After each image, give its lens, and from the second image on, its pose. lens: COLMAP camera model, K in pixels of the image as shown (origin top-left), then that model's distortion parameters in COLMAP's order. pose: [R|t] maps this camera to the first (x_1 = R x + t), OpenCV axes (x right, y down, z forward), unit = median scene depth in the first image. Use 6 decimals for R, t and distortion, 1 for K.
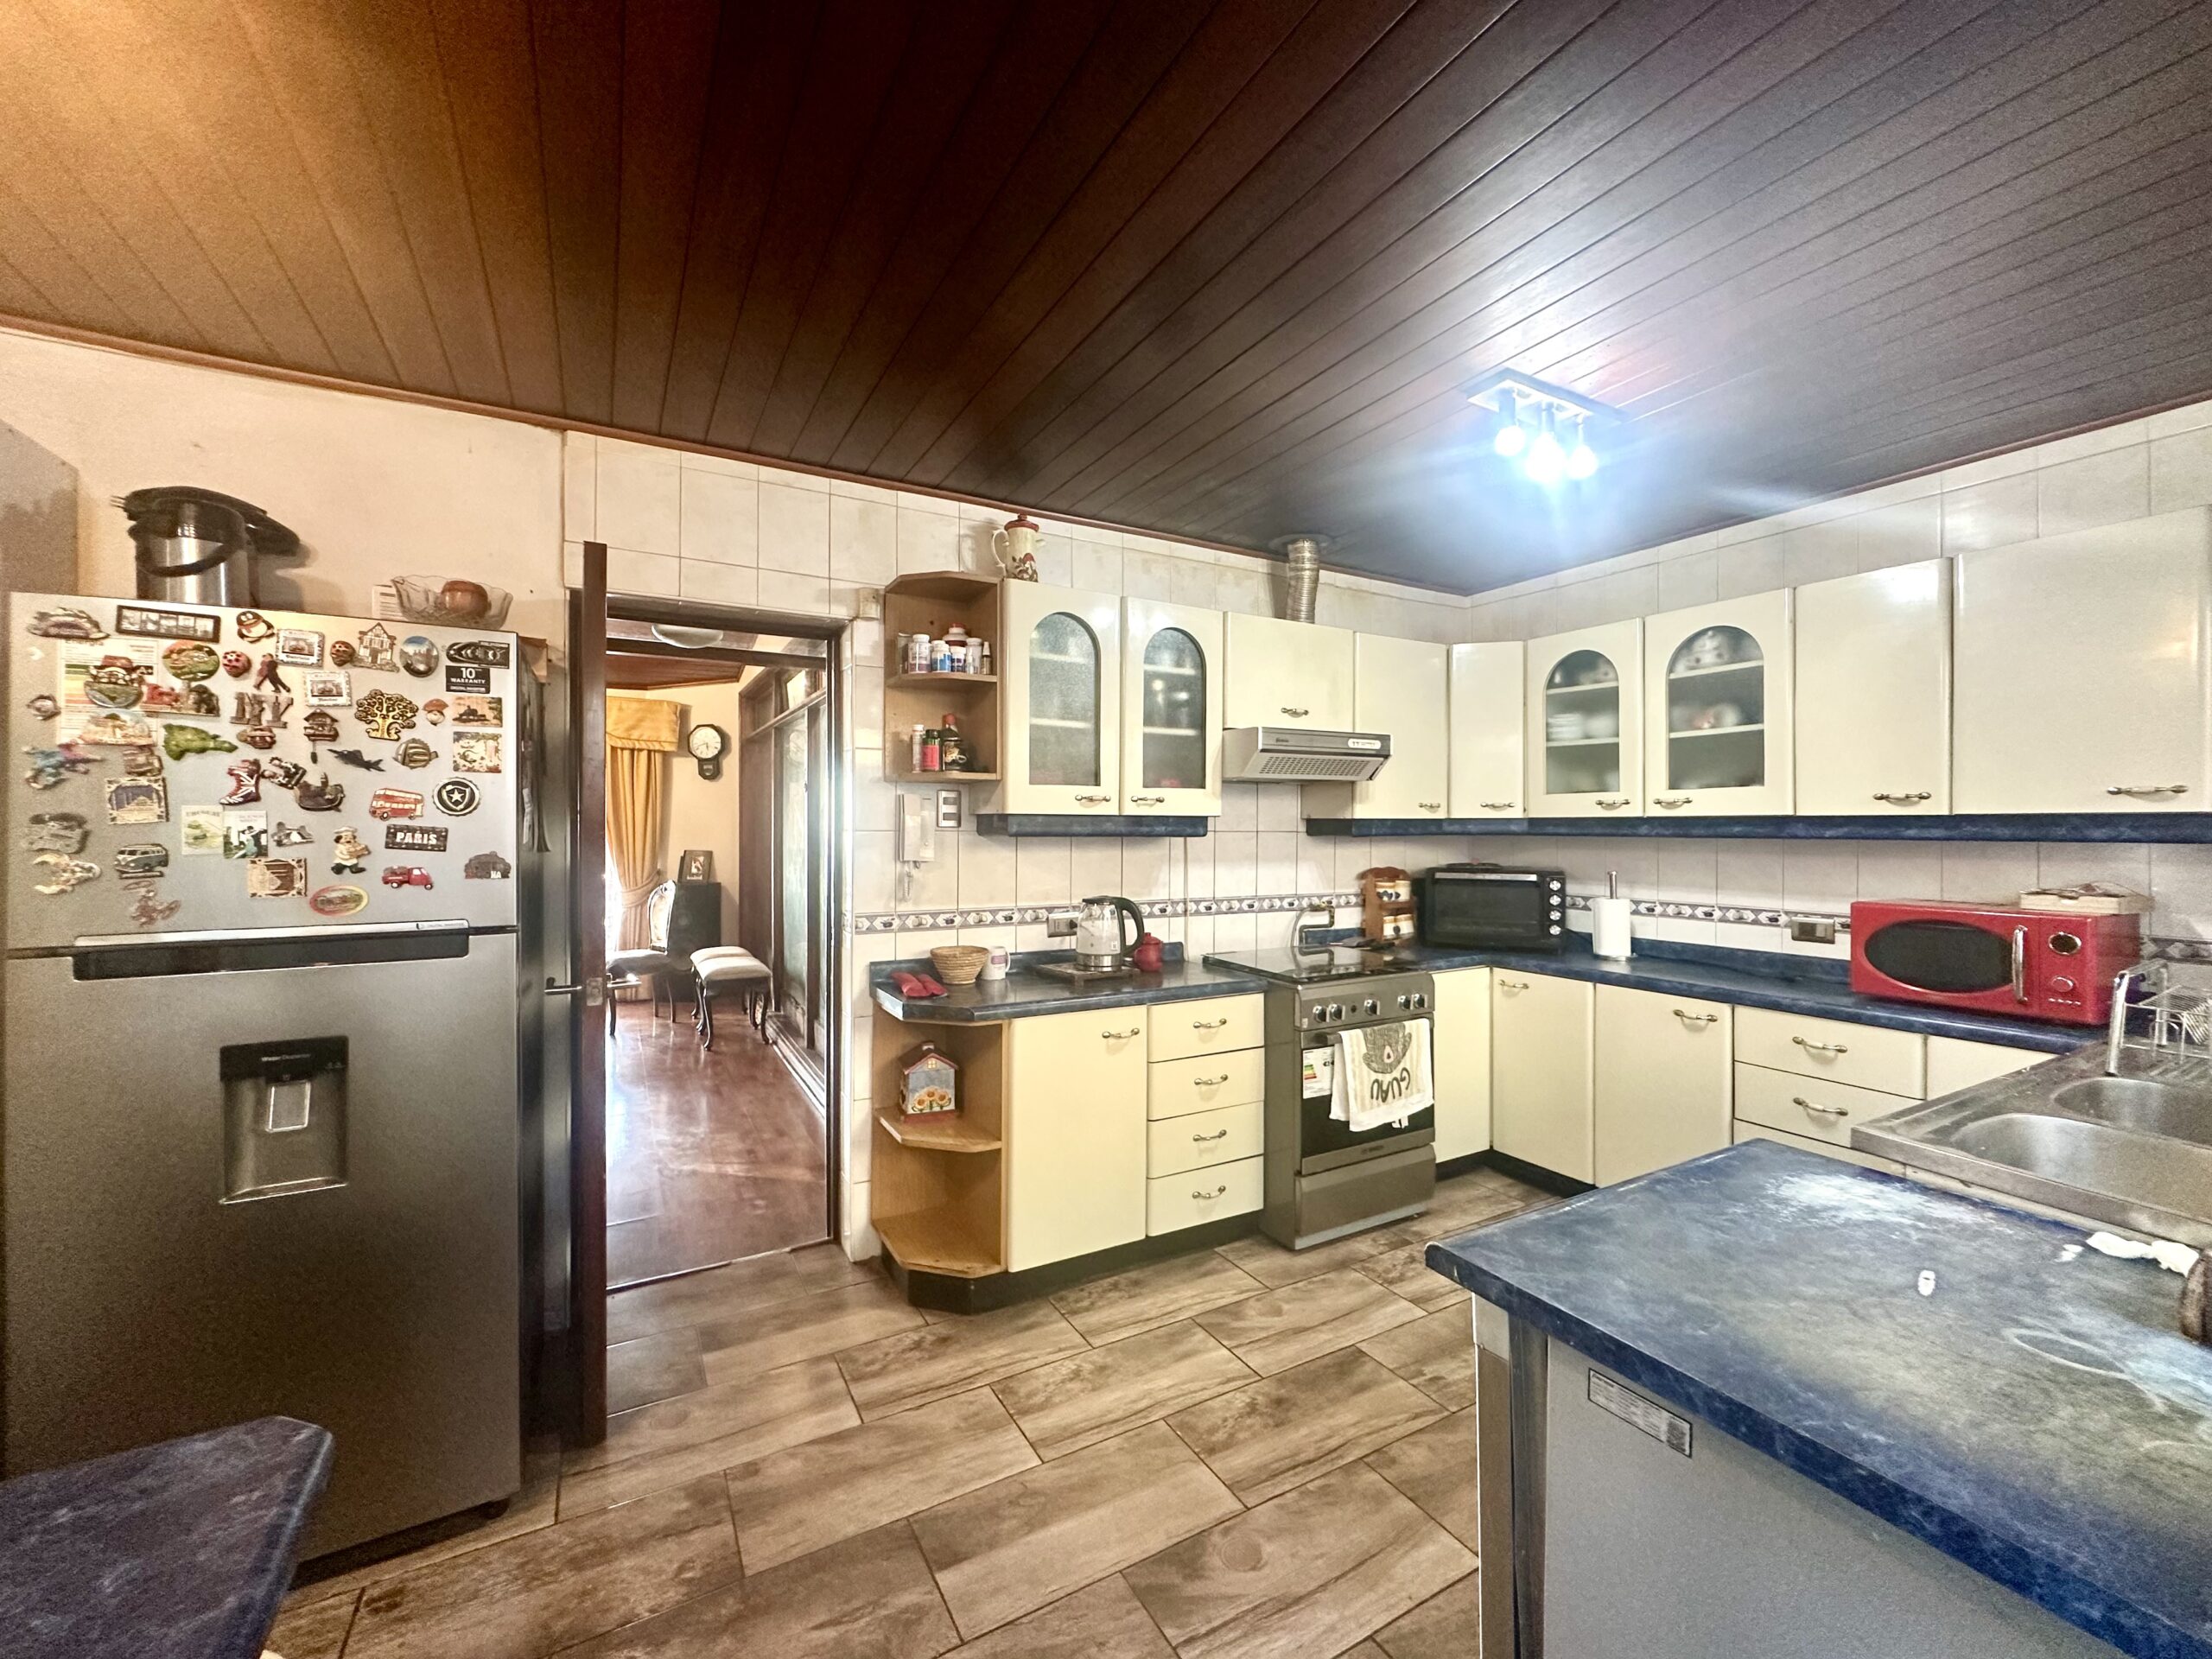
lens RADIAL K [[890.3, 0, 1103.5], [0, 890.3, 826.7], [0, 0, 1]] dist [-0.001792, 0.000493]
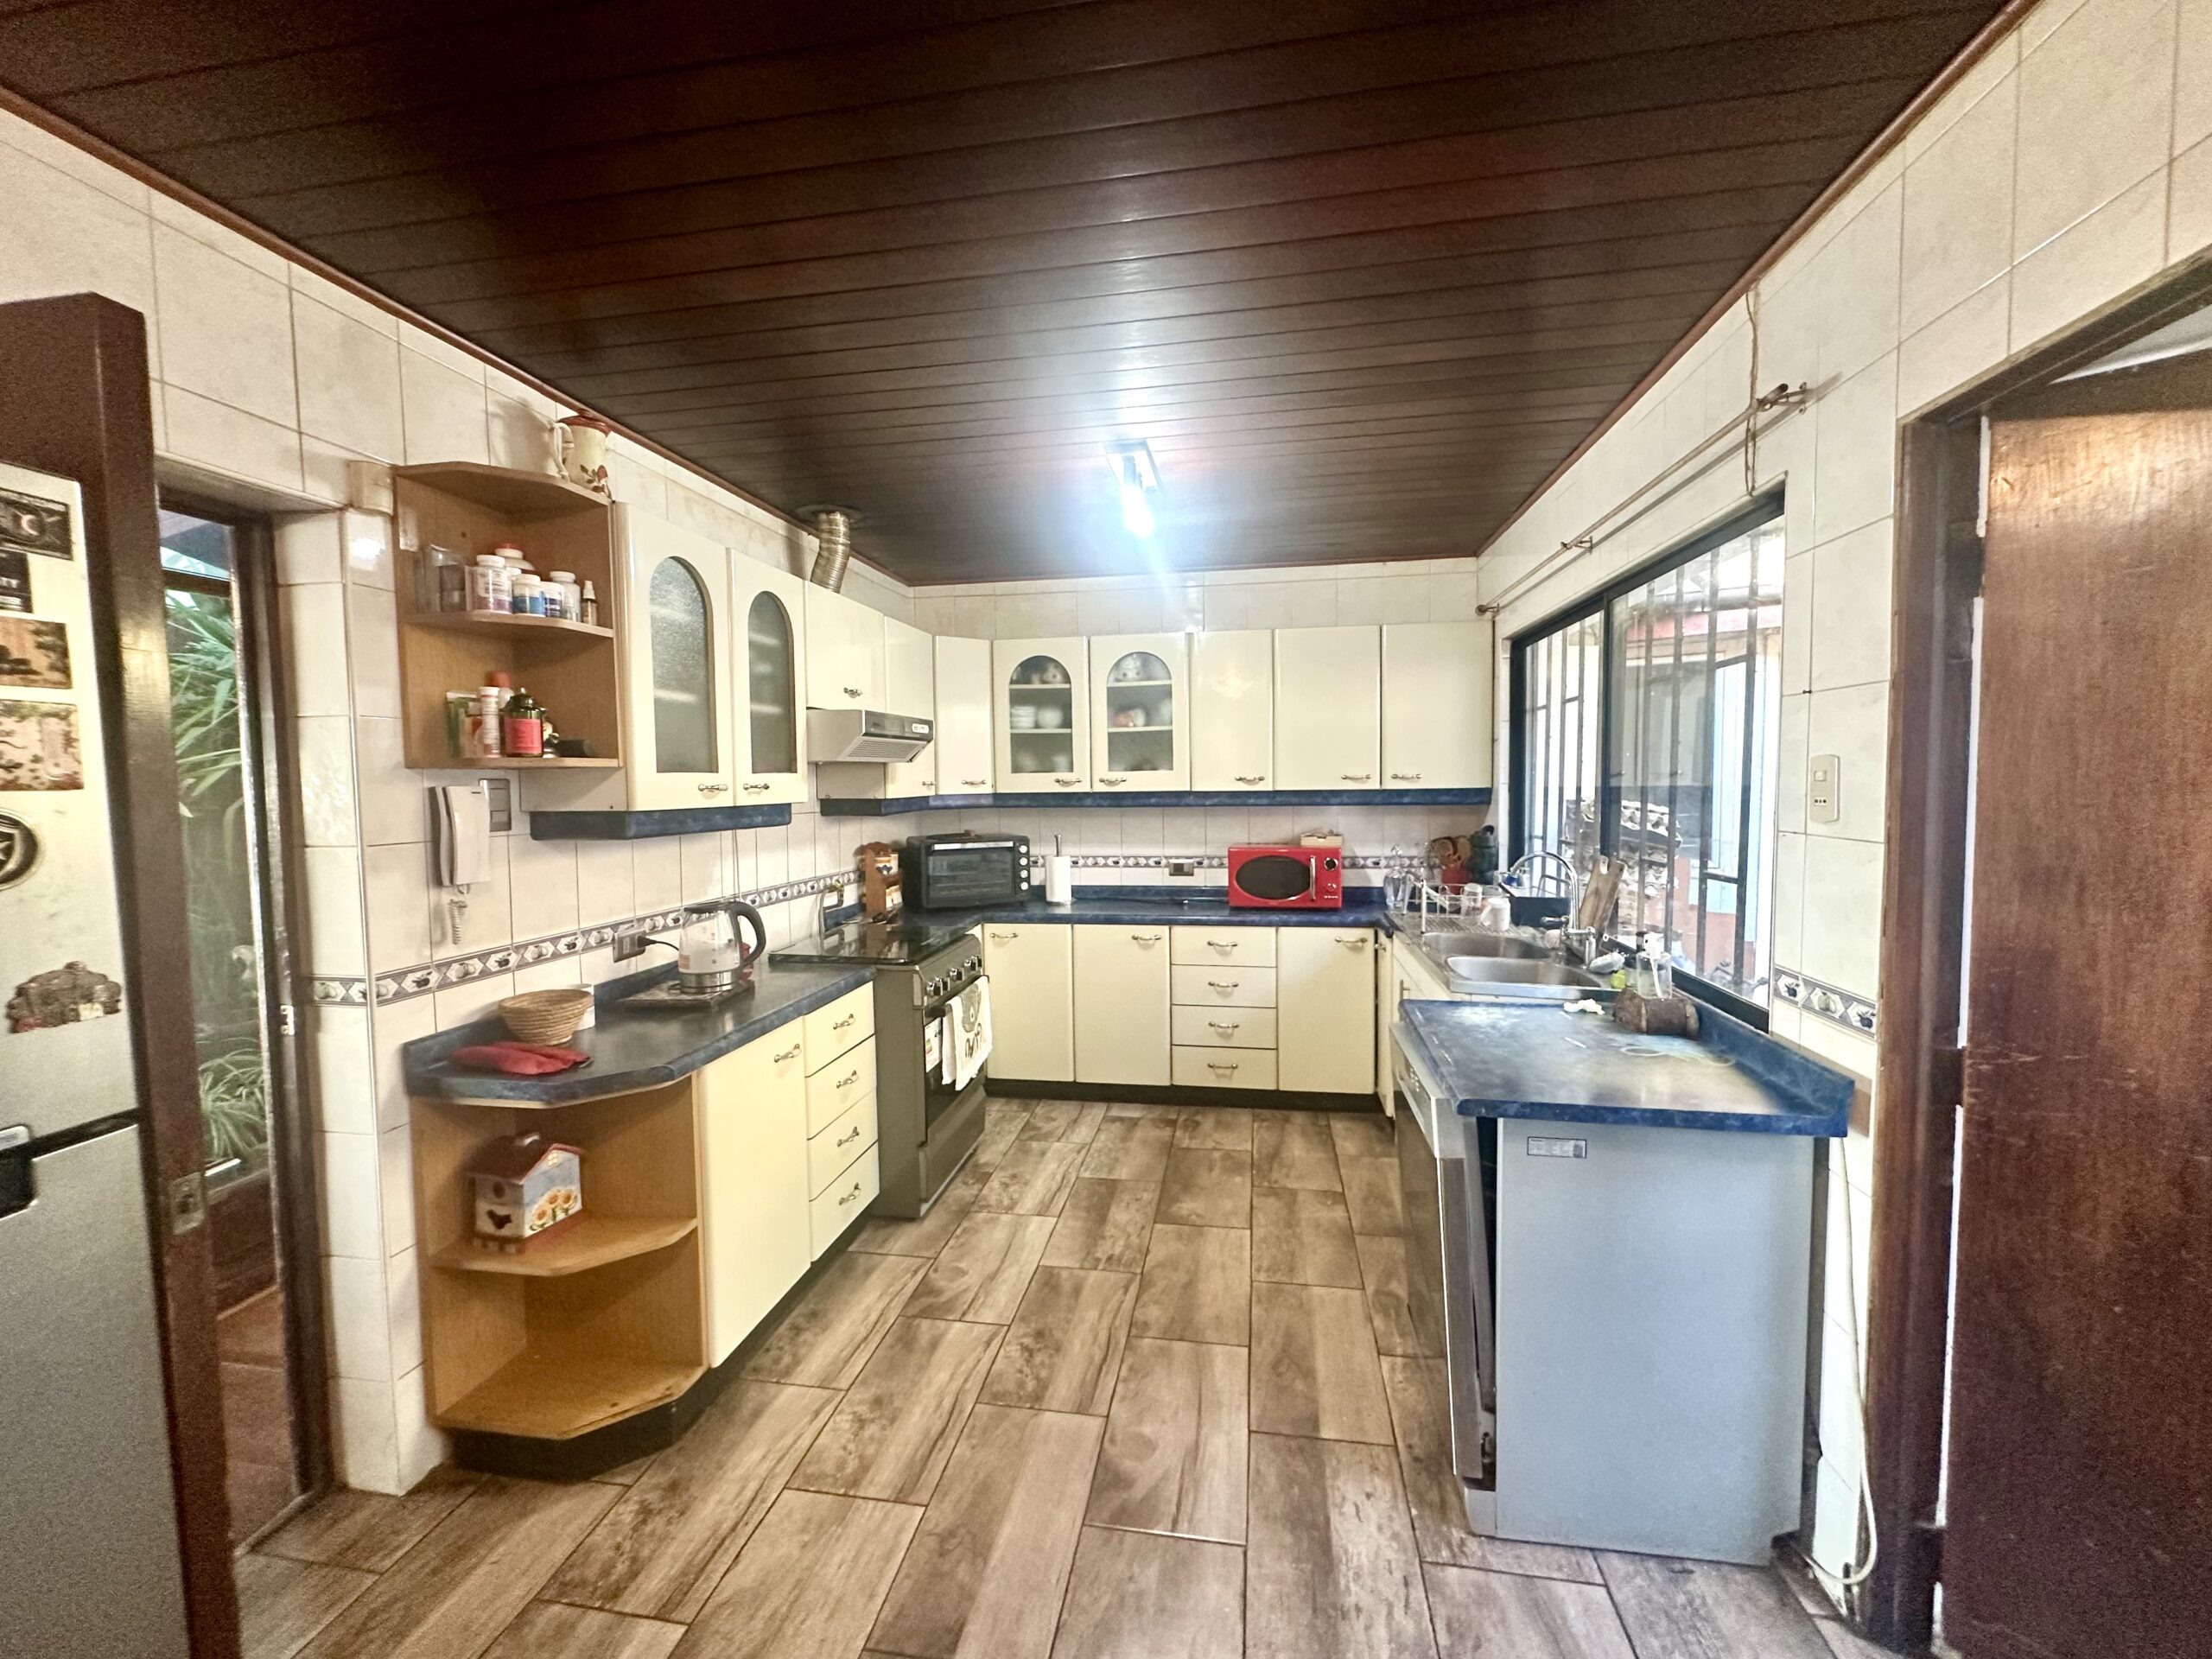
lens RADIAL K [[890.3, 0, 1103.5], [0, 890.3, 826.7], [0, 0, 1]] dist [-0.001792, 0.000493]
pose [[0.631801, -0.052773, 0.773332, -0.417311], [0.015062, 0.998327, 0.055822, -0.035276], [-0.774984, -0.023620, 0.631539, 0.179750]]
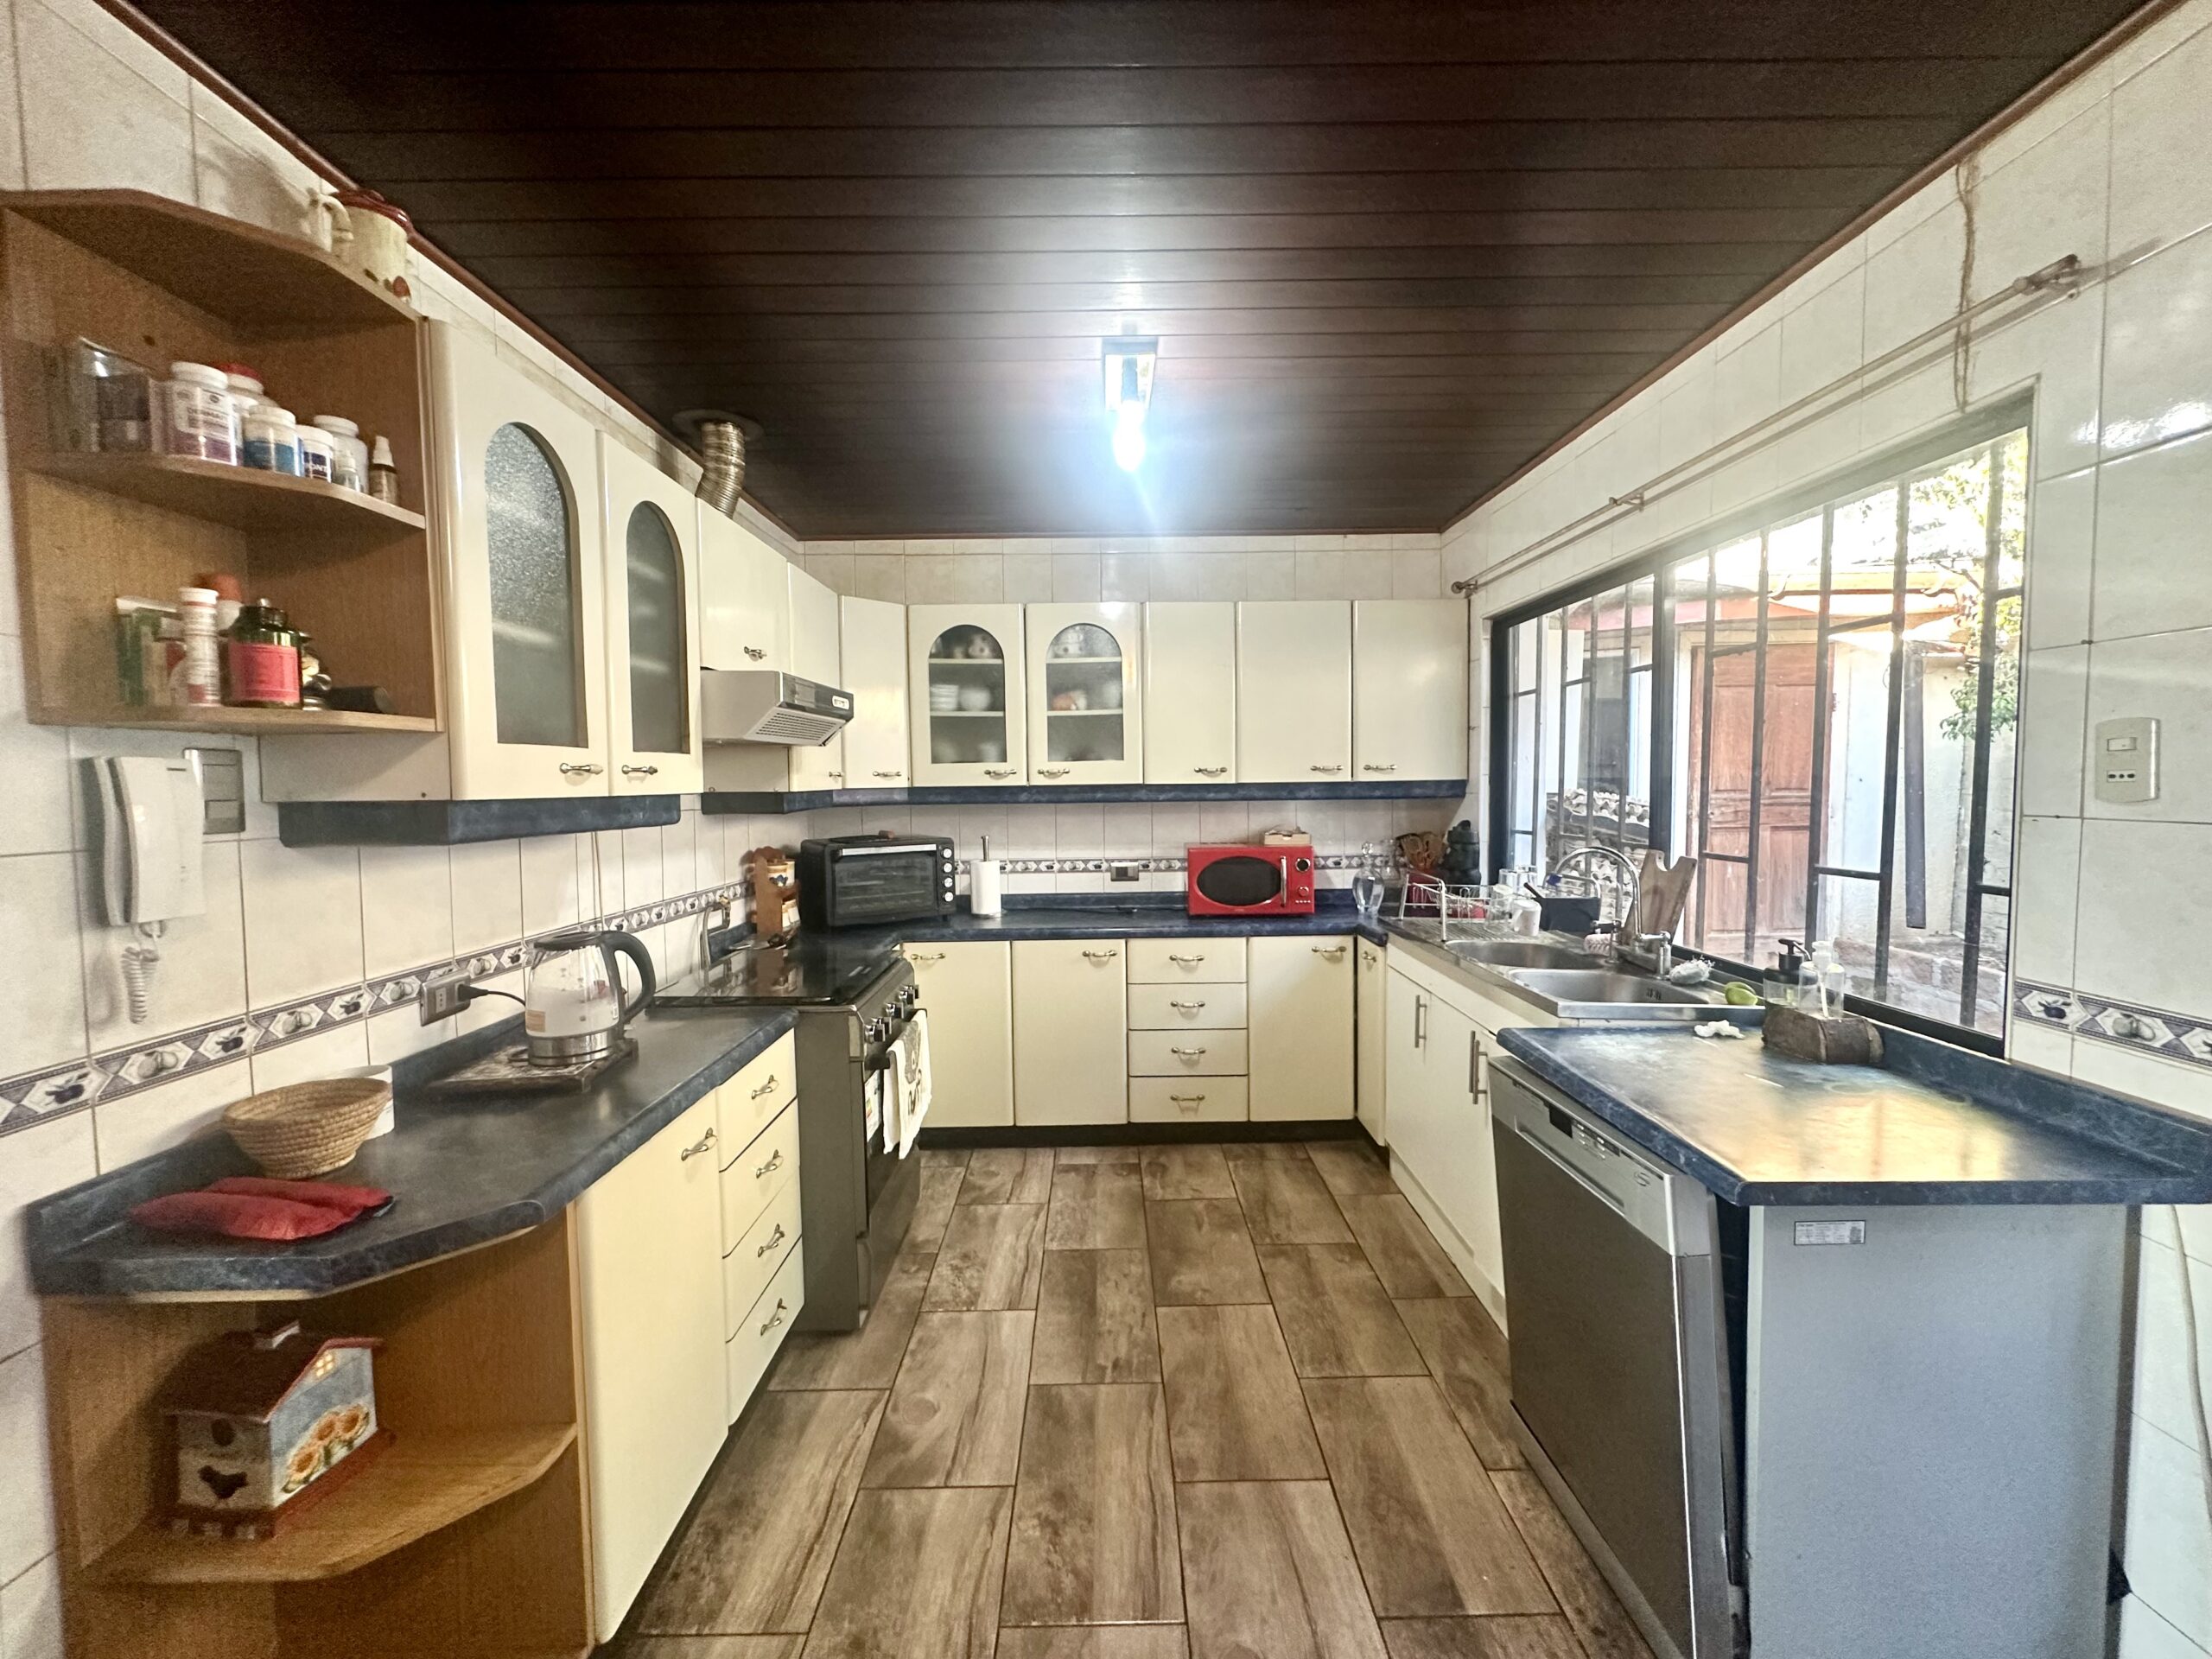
lens RADIAL K [[890.3, 0, 1103.5], [0, 890.3, 826.7], [0, 0, 1]] dist [-0.001792, 0.000493]
pose [[0.486886, -0.054528, 0.871762, -0.344437], [0.014402, 0.998415, 0.054406, -0.020250], [-0.873347, -0.013934, 0.486899, 0.405714]]
